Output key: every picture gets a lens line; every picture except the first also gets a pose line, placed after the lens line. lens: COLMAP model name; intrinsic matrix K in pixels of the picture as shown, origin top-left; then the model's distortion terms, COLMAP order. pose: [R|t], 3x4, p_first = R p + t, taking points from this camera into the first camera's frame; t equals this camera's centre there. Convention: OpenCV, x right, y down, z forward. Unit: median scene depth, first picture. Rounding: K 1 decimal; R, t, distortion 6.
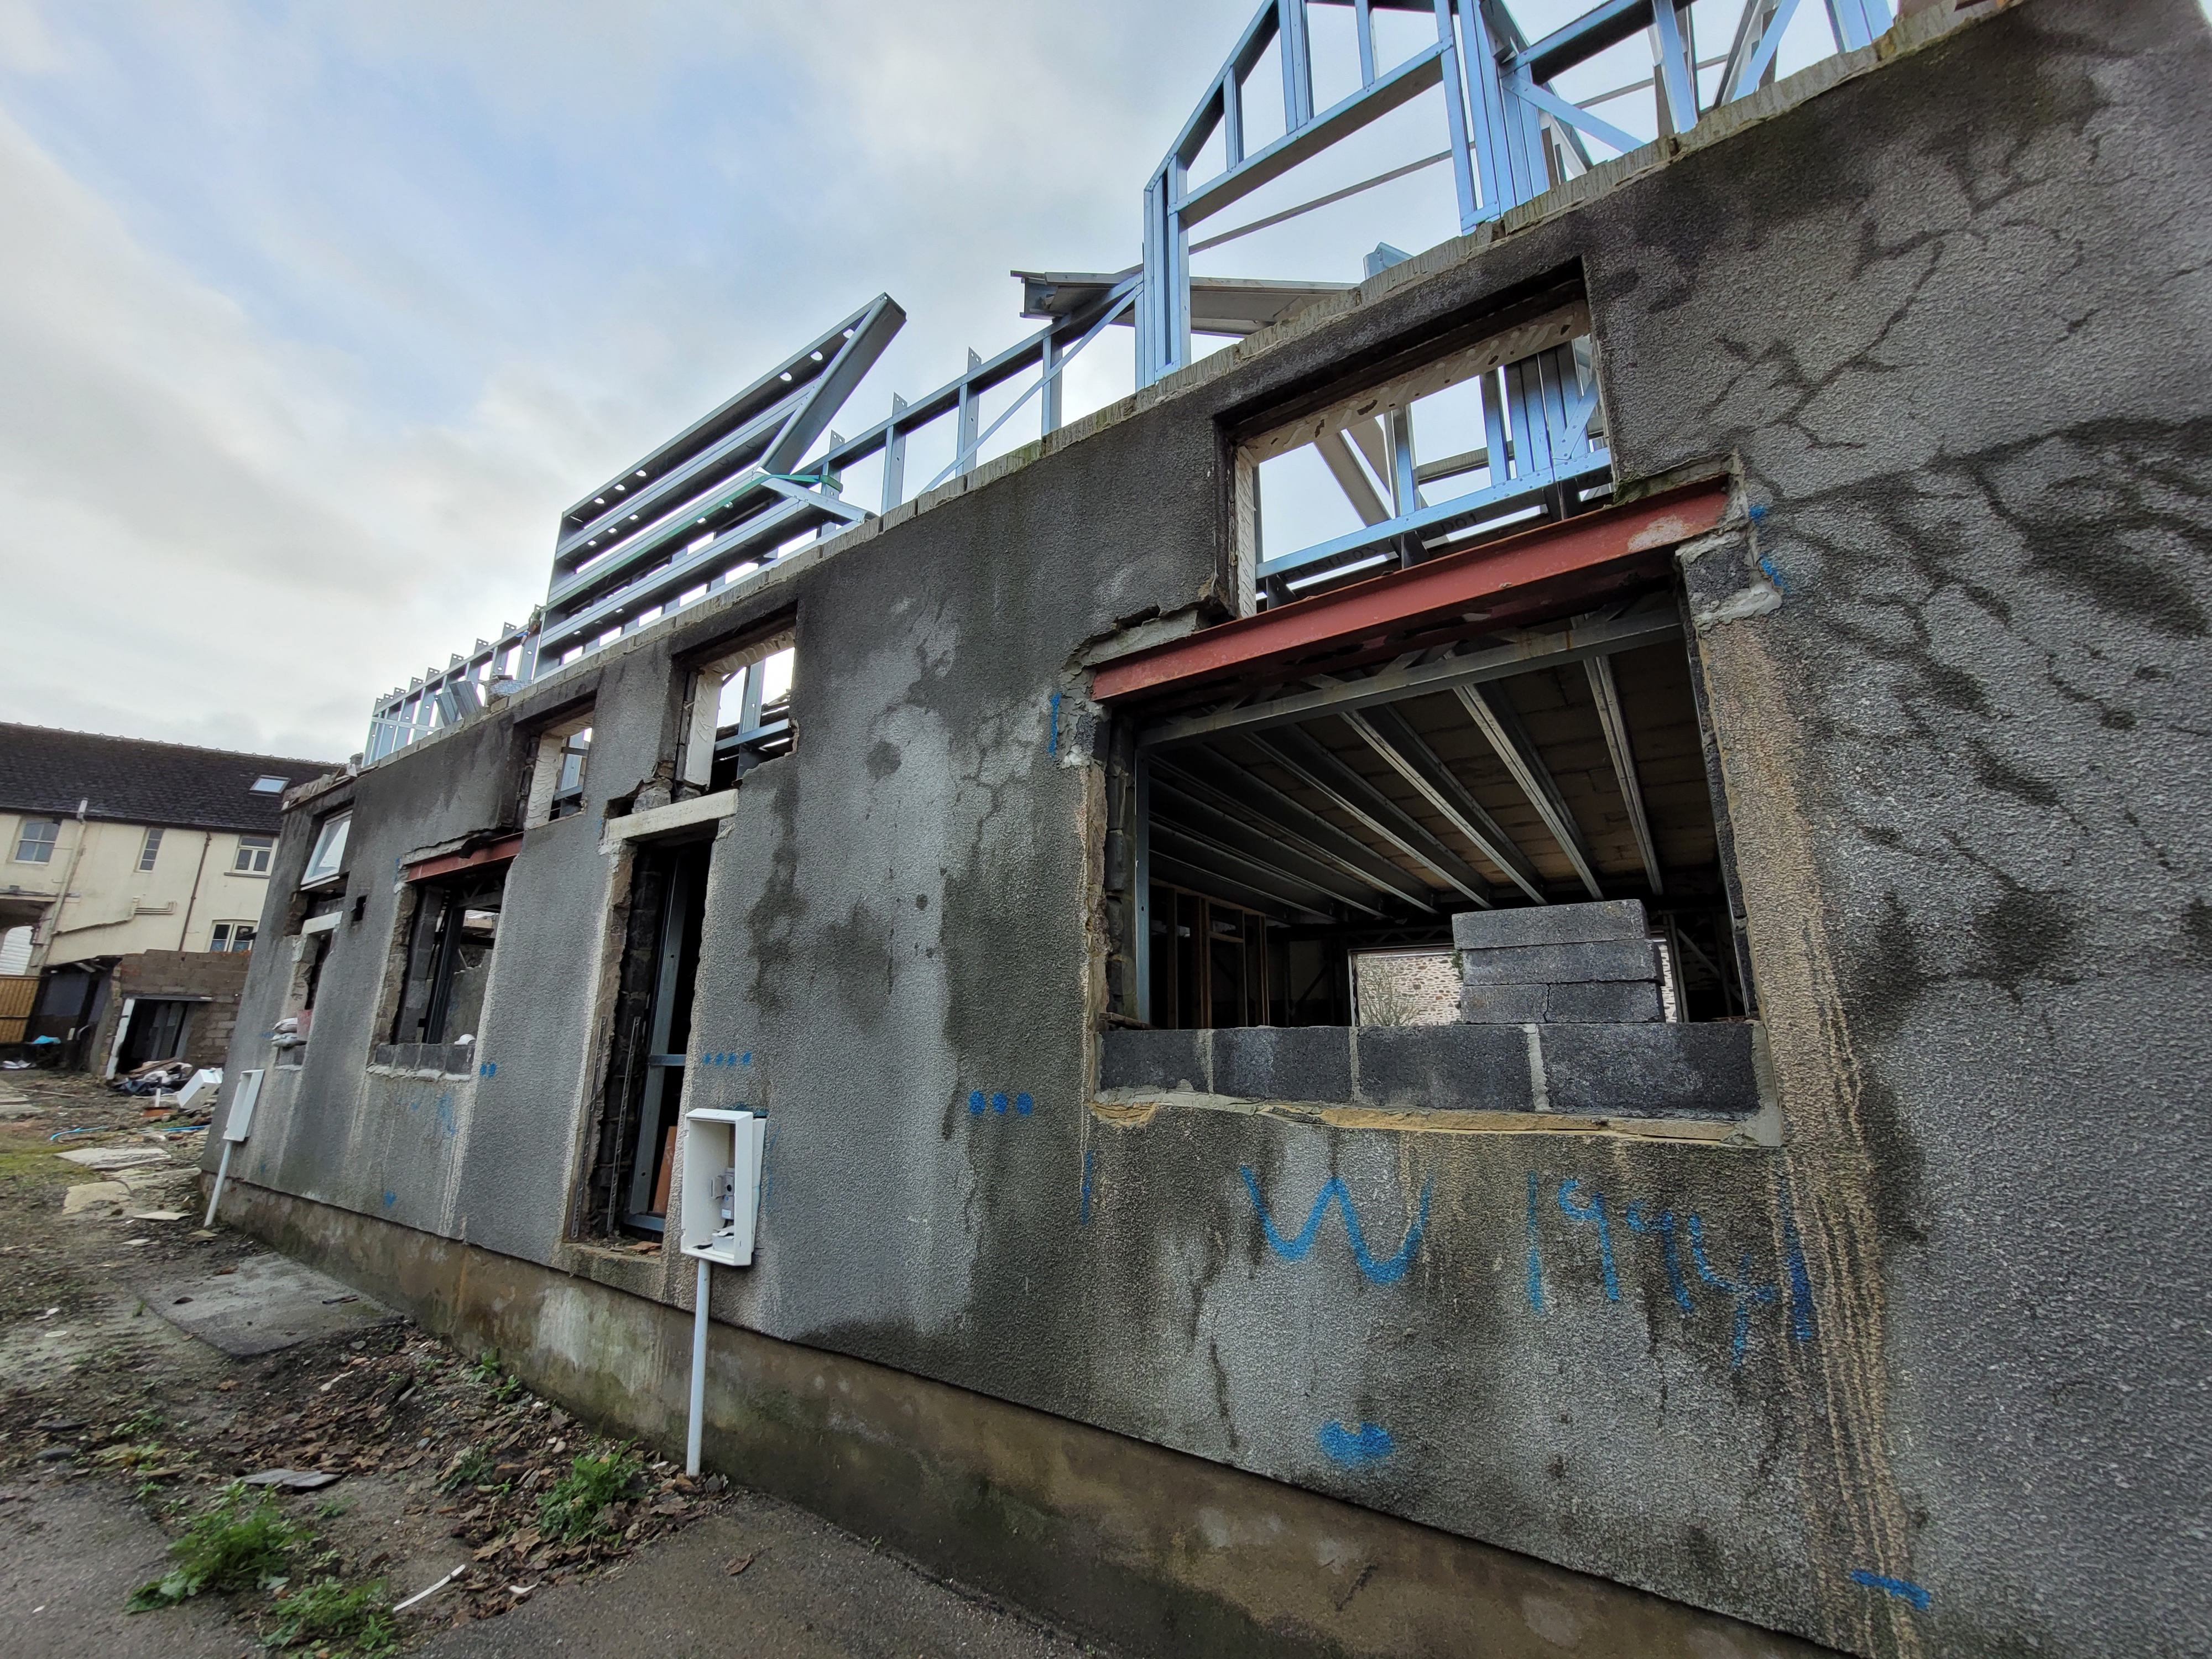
lens RADIAL K [[865.1, 0, 1111.8], [0, 865.1, 842.0], [0, 0, 1]] dist [-0.001031, 0.002622]
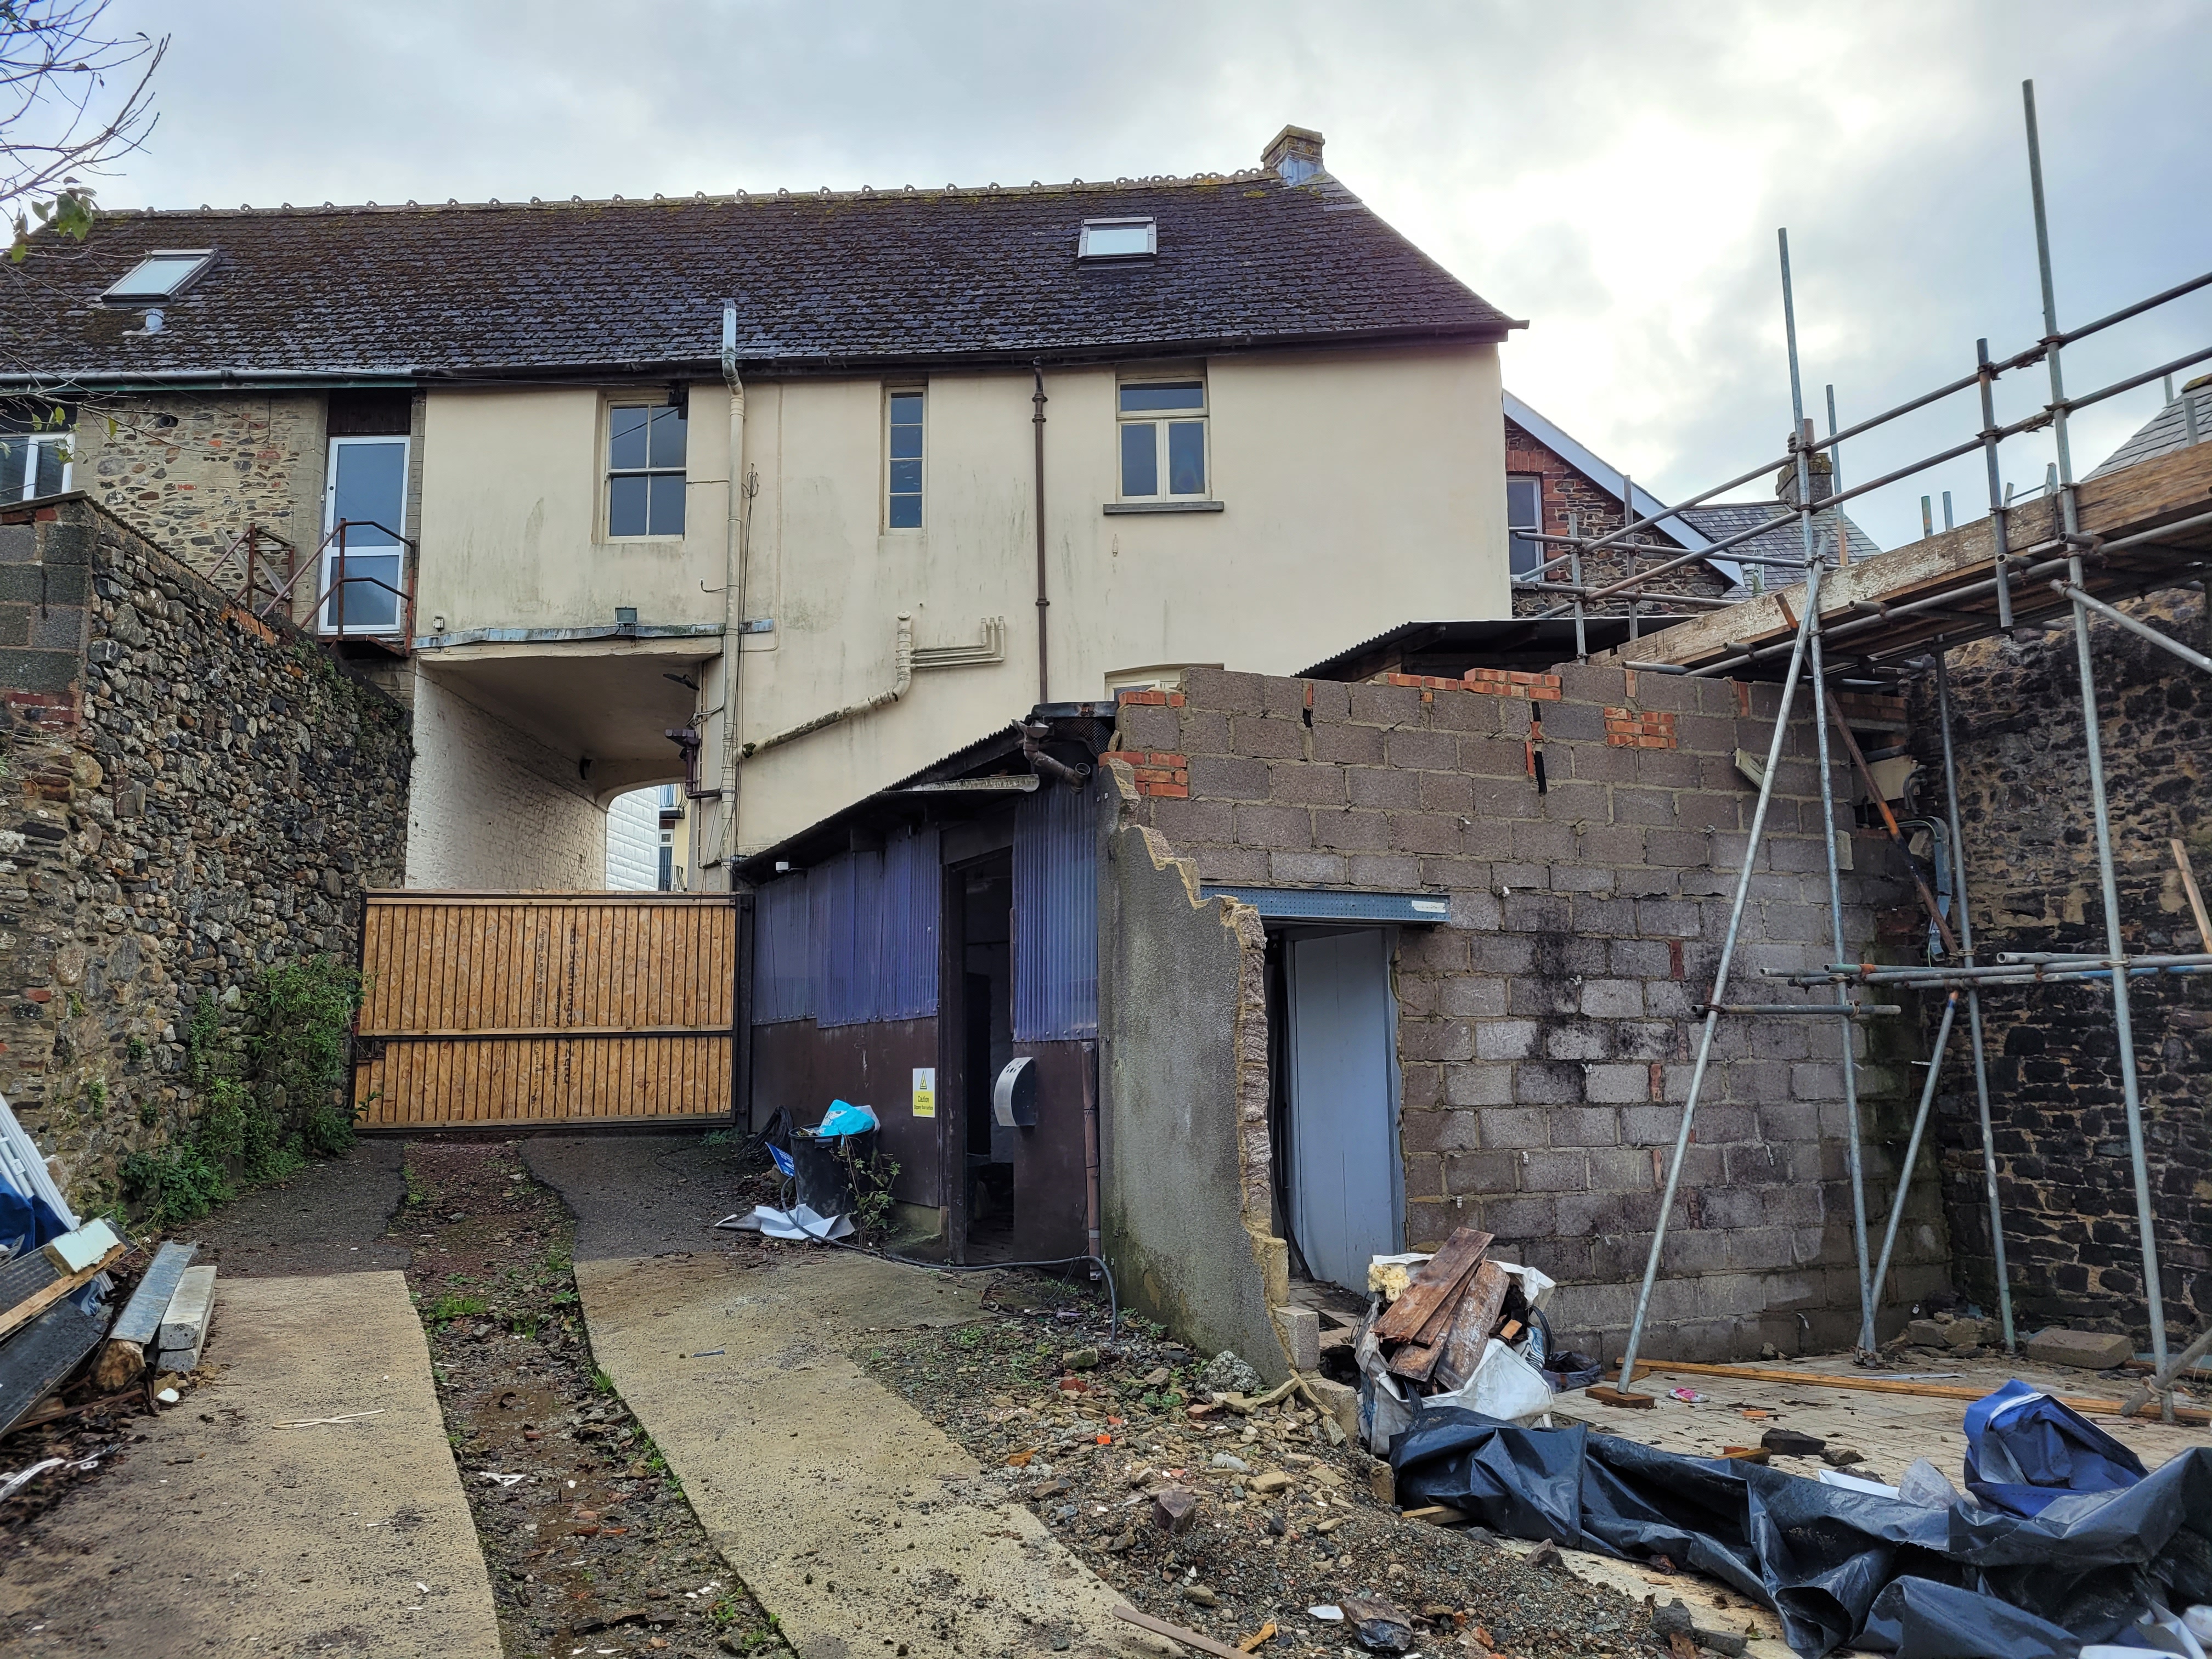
lens RADIAL K [[1669.6, 0, 1106.0], [0, 1669.6, 829.5], [0, 0, 1]] dist [0.001946, 0.000168]
pose [[0.836887, -0.093311, -0.539364, -0.796973], [0.142662, 0.988490, 0.050348, 0.118753], [0.528458, -0.119082, 0.840566, 0.576336]]
